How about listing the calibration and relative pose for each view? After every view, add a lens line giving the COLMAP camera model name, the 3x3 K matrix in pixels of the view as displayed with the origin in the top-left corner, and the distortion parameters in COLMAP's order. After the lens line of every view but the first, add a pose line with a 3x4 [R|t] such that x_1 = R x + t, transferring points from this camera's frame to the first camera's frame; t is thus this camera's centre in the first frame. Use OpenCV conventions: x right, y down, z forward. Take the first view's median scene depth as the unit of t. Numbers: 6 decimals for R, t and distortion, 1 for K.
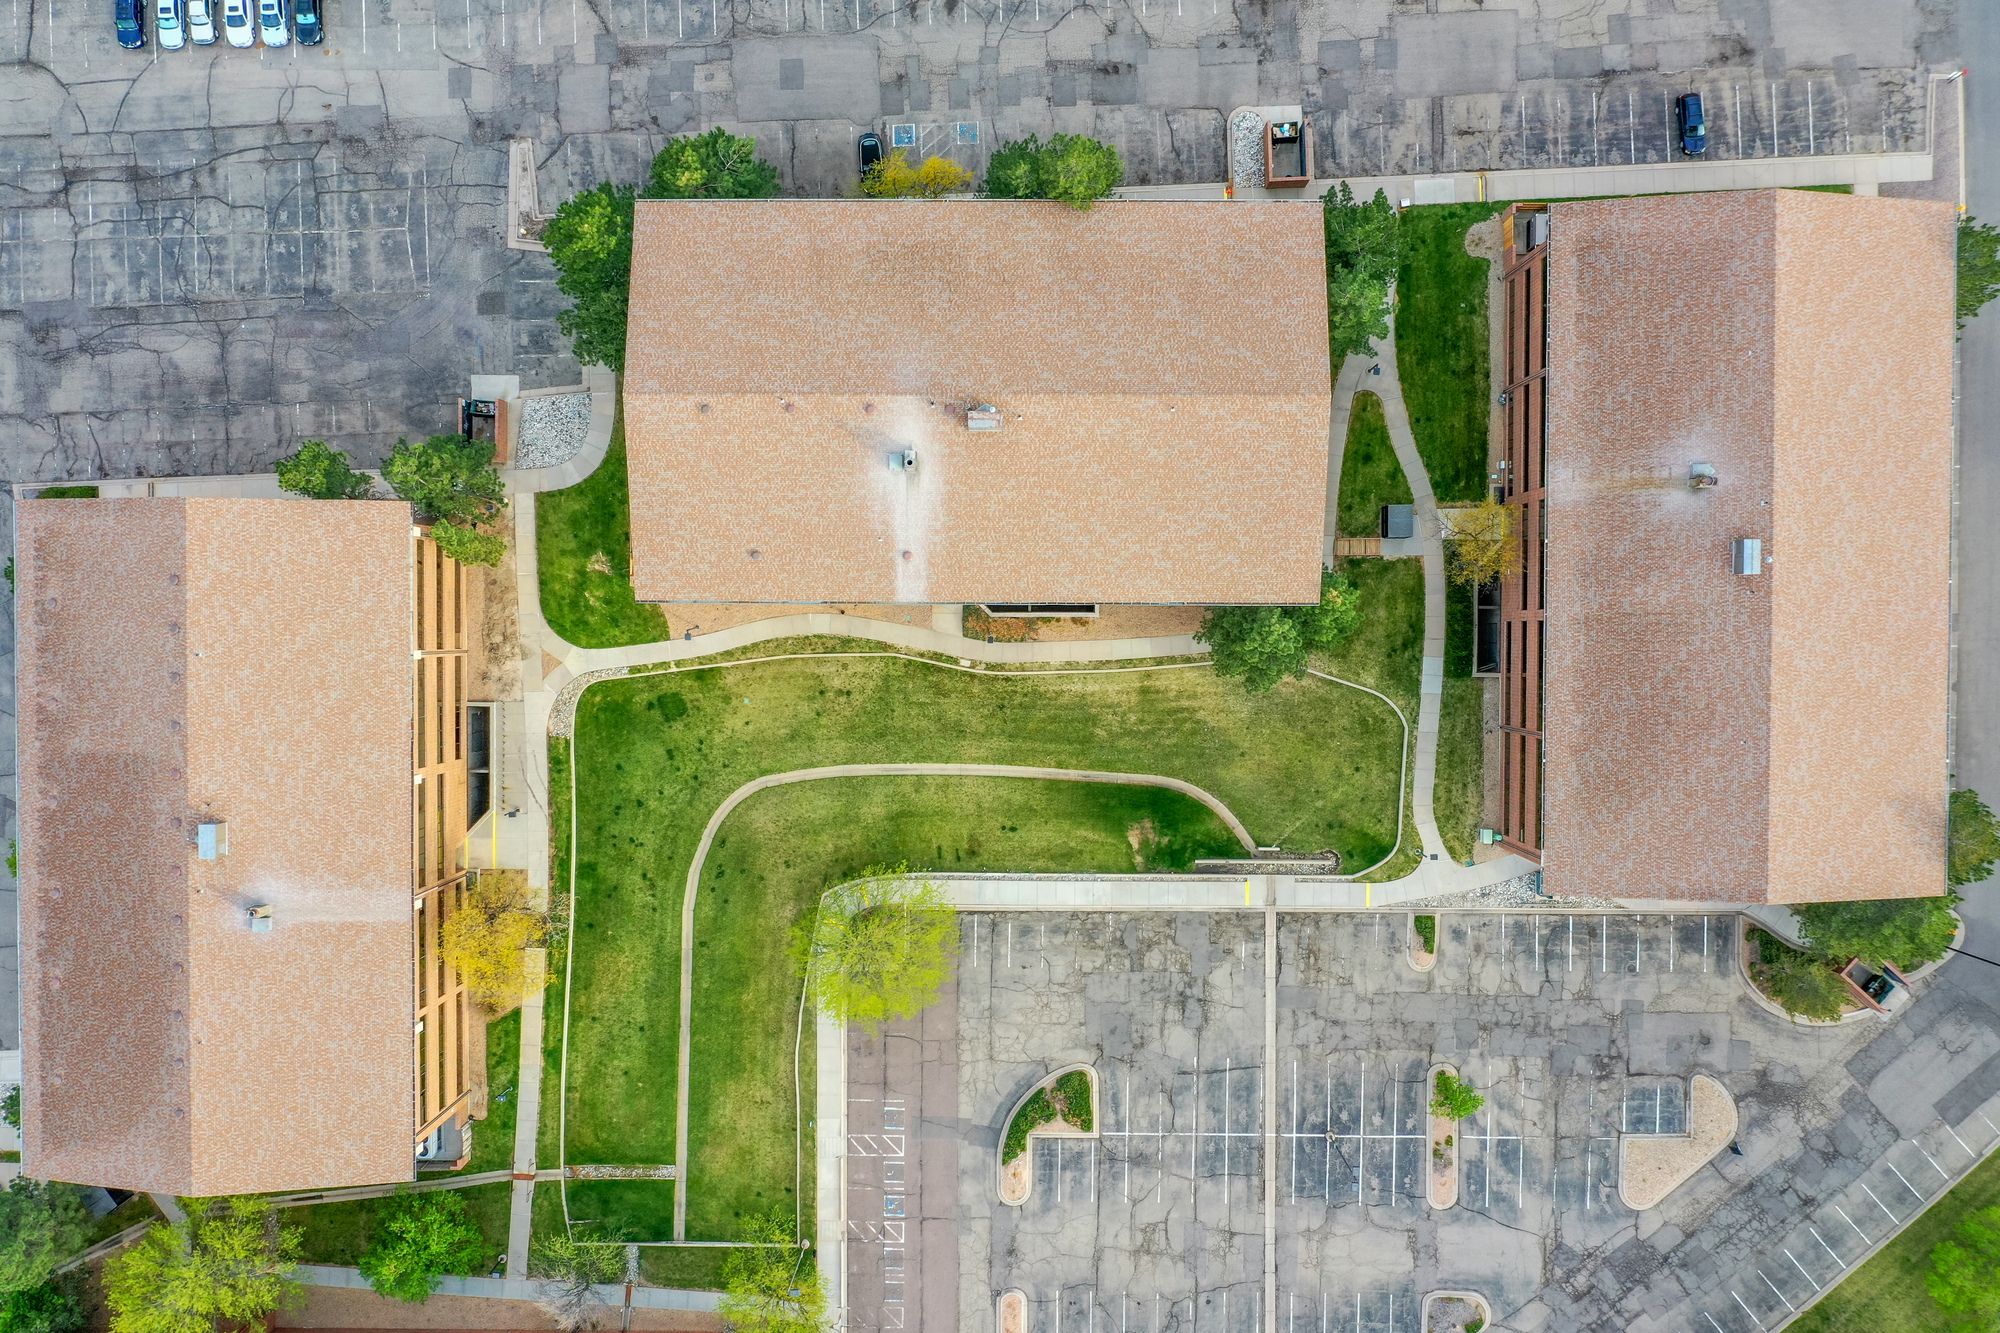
lens RADIAL K [[1583.0, 0, 1000.0], [0, 1583.0, 666.5], [0, 0, 1]] dist [-0.004679, -0.009489]
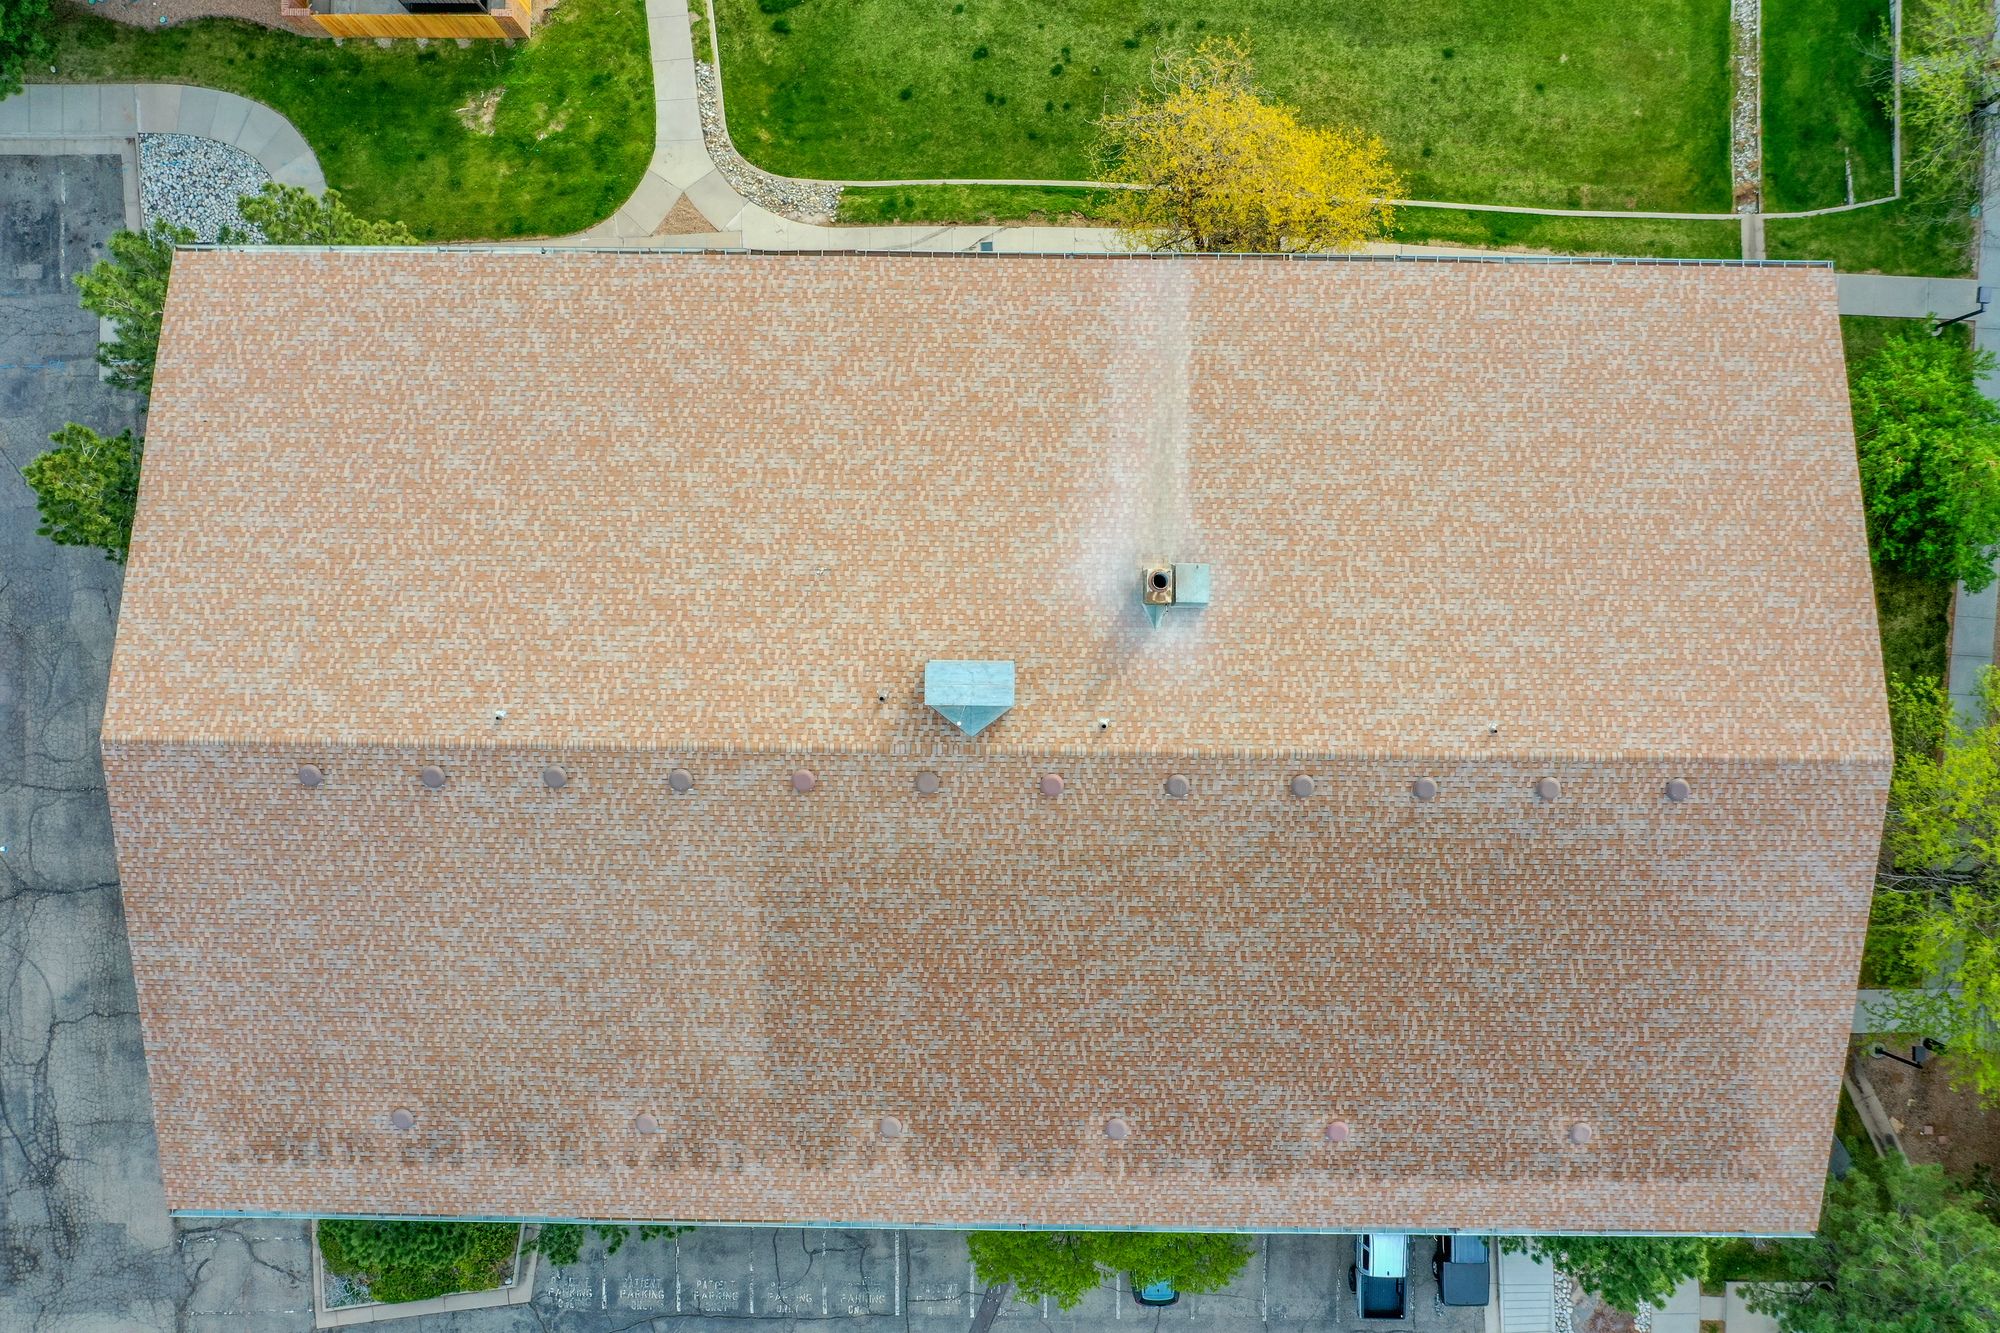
lens RADIAL K [[1583.0, 0, 1000.0], [0, 1583.0, 666.5], [0, 0, 1]] dist [-0.004679, -0.009489]
pose [[0.005604, -0.999982, -0.001983, -0.420275], [0.999452, 0.005665, -0.032627, 0.110718], [0.032638, -0.001799, 0.999466, 0.520062]]
